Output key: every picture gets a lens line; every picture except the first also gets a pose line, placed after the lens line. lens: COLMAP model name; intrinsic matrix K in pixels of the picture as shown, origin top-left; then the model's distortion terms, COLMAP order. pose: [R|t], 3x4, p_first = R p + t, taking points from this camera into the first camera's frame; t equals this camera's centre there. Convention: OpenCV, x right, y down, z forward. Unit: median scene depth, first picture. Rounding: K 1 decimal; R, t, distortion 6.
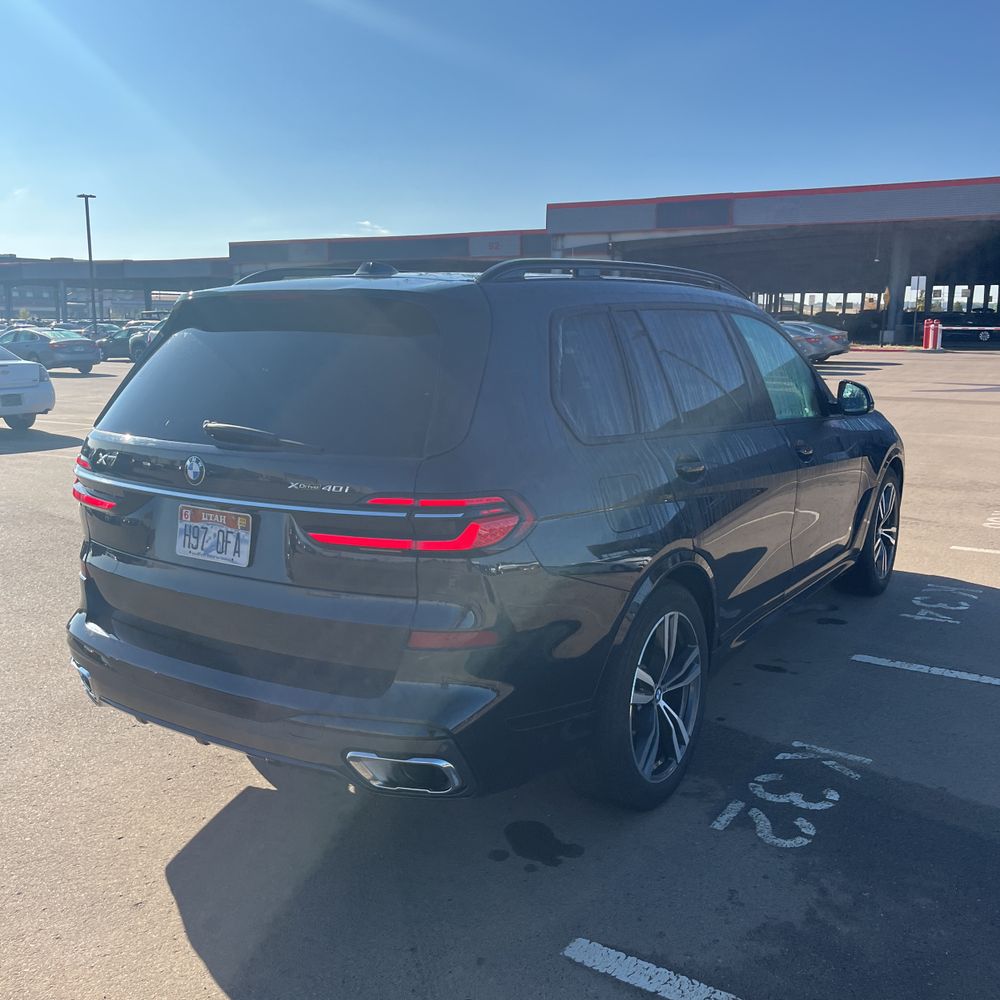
lens RADIAL K [[1058.2, 0, 500.0], [0, 1058.2, 500.0], [0, 0, 1]] dist [0.028713, -0.011993]
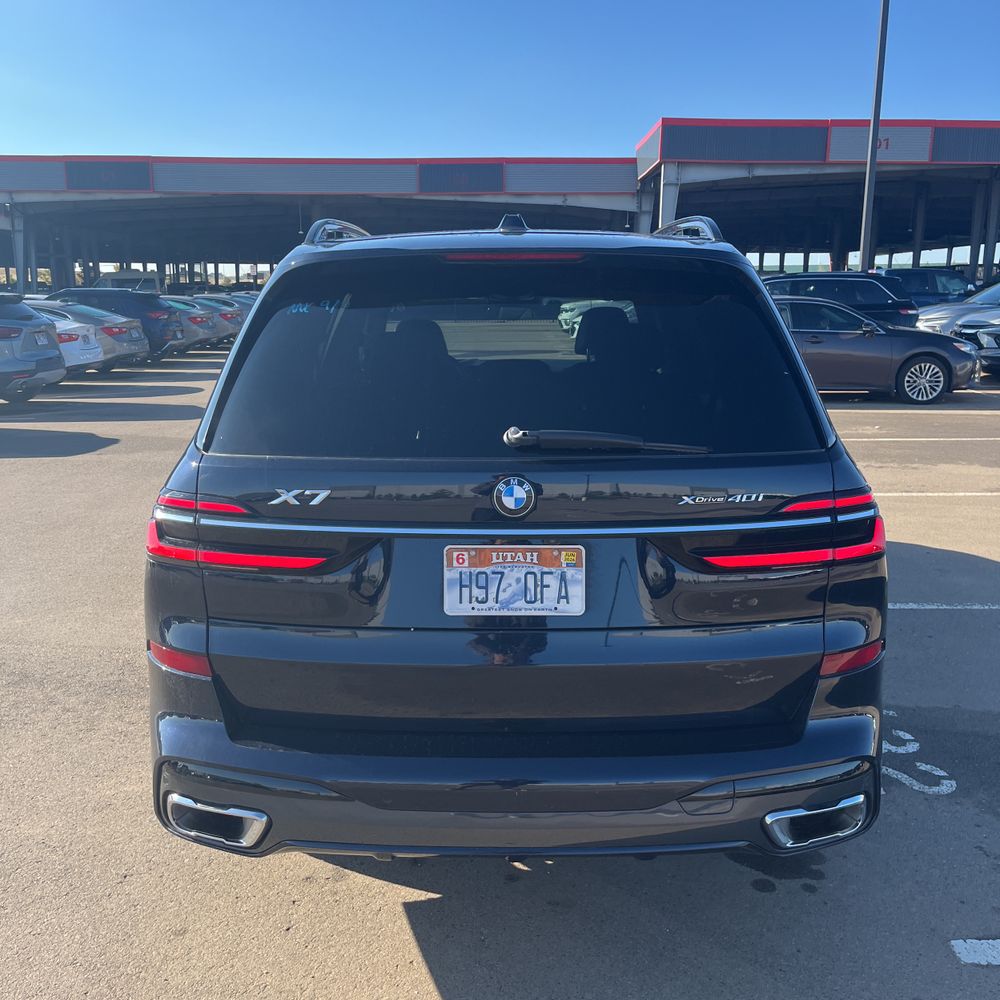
lens RADIAL K [[1058.2, 0, 500.0], [0, 1058.2, 500.0], [0, 0, 1]] dist [0.028713, -0.011993]
pose [[0.840614, -0.113258, 0.529661, -0.663215], [0.099129, 0.993547, 0.055125, -0.064639], [-0.532486, 0.006166, 0.846416, 0.374791]]
